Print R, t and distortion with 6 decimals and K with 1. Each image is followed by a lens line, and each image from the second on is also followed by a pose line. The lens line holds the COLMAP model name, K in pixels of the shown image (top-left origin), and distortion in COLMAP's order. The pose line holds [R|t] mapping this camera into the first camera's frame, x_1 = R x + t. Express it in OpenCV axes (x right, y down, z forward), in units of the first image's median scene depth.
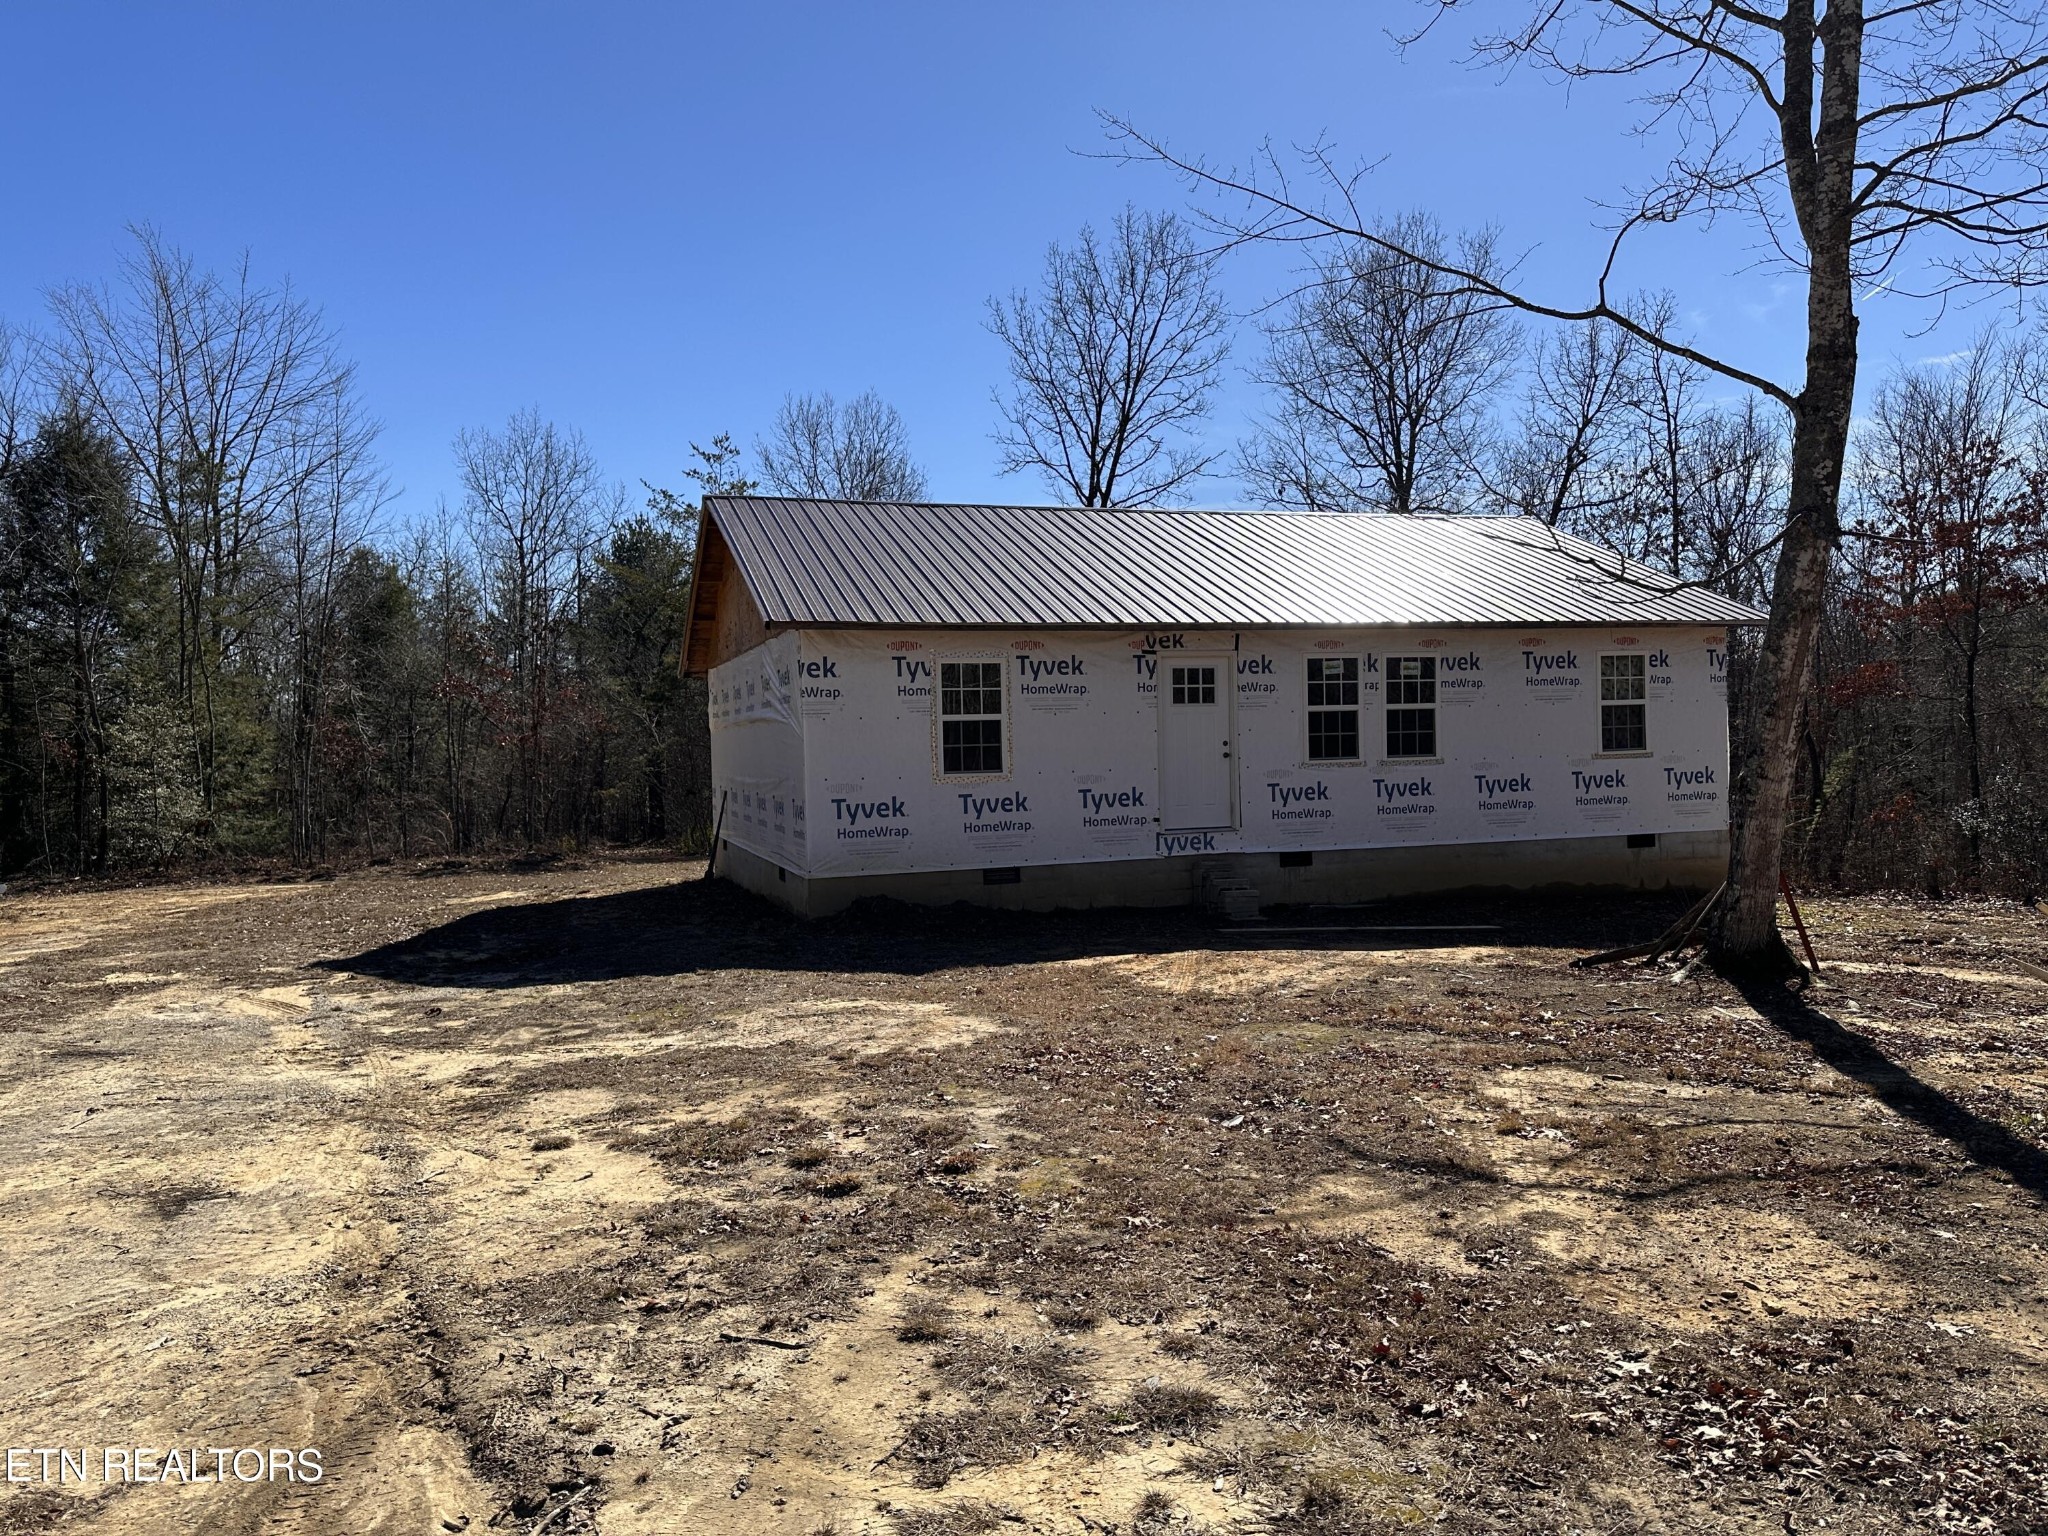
lens RADIAL K [[1458.9, 0, 1029.2], [0, 1458.9, 768.0], [0, 0, 1]] dist [0.042072, -0.040481]
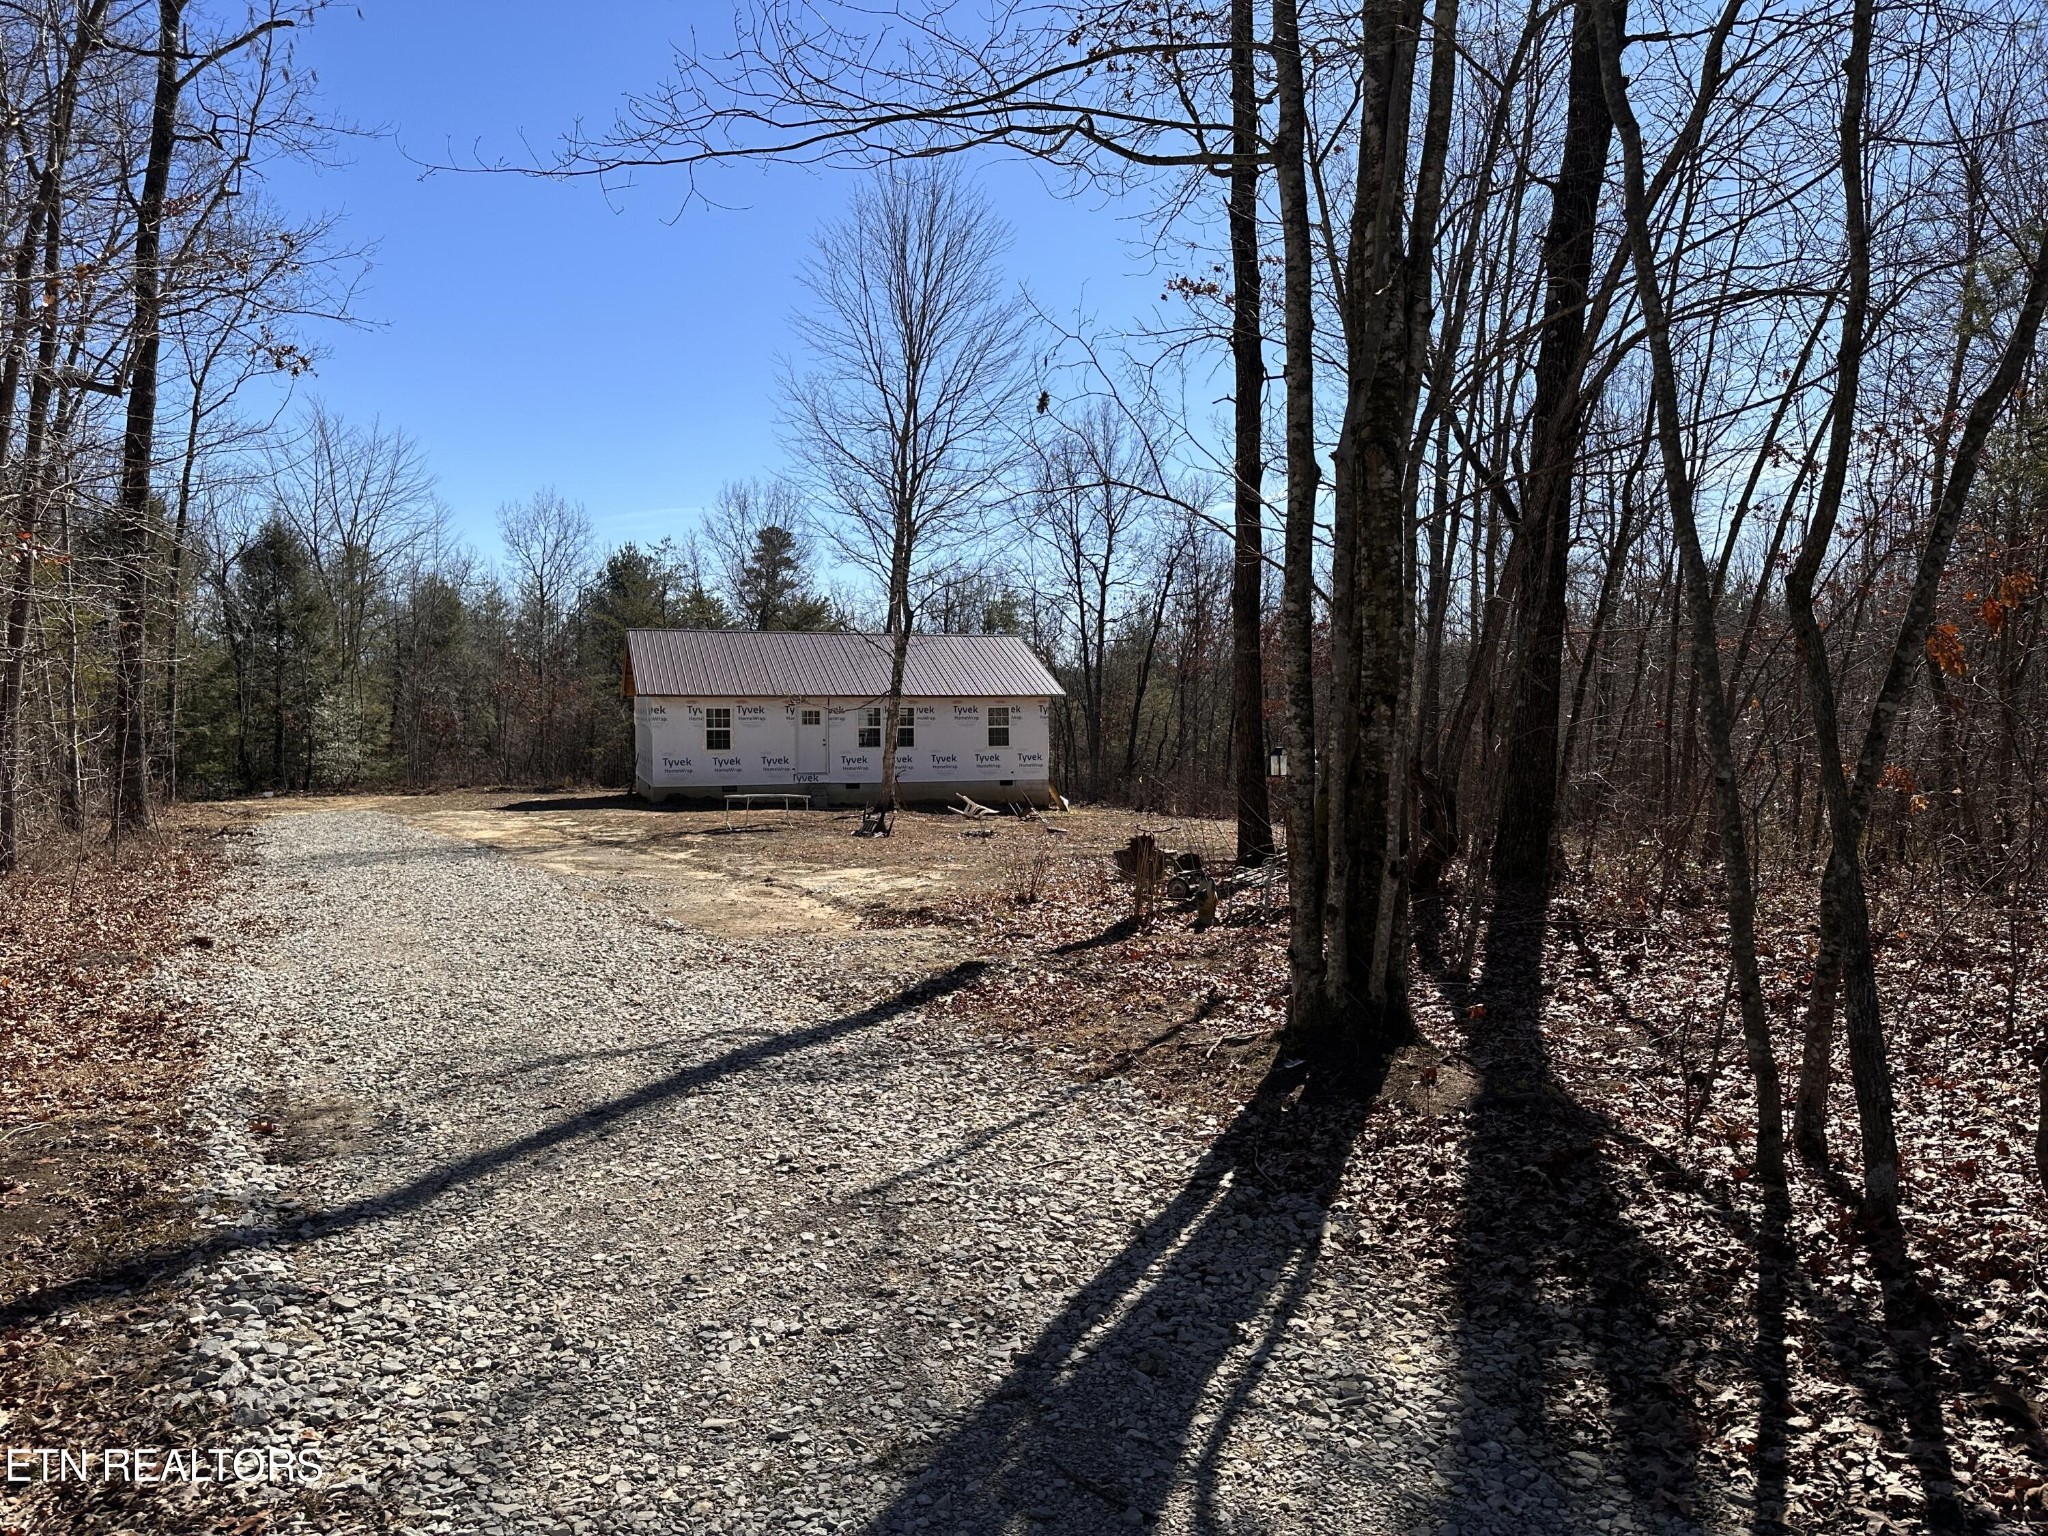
lens RADIAL K [[1453.1, 0, 1017.6], [0, 1453.1, 767.6], [0, 0, 1]] dist [0.061727, -0.066227]
pose [[0.999676, 0.022929, -0.011075, 0.455584], [-0.022632, 0.999399, 0.026242, -0.039102], [0.011670, -0.025982, 0.999594, -1.399126]]
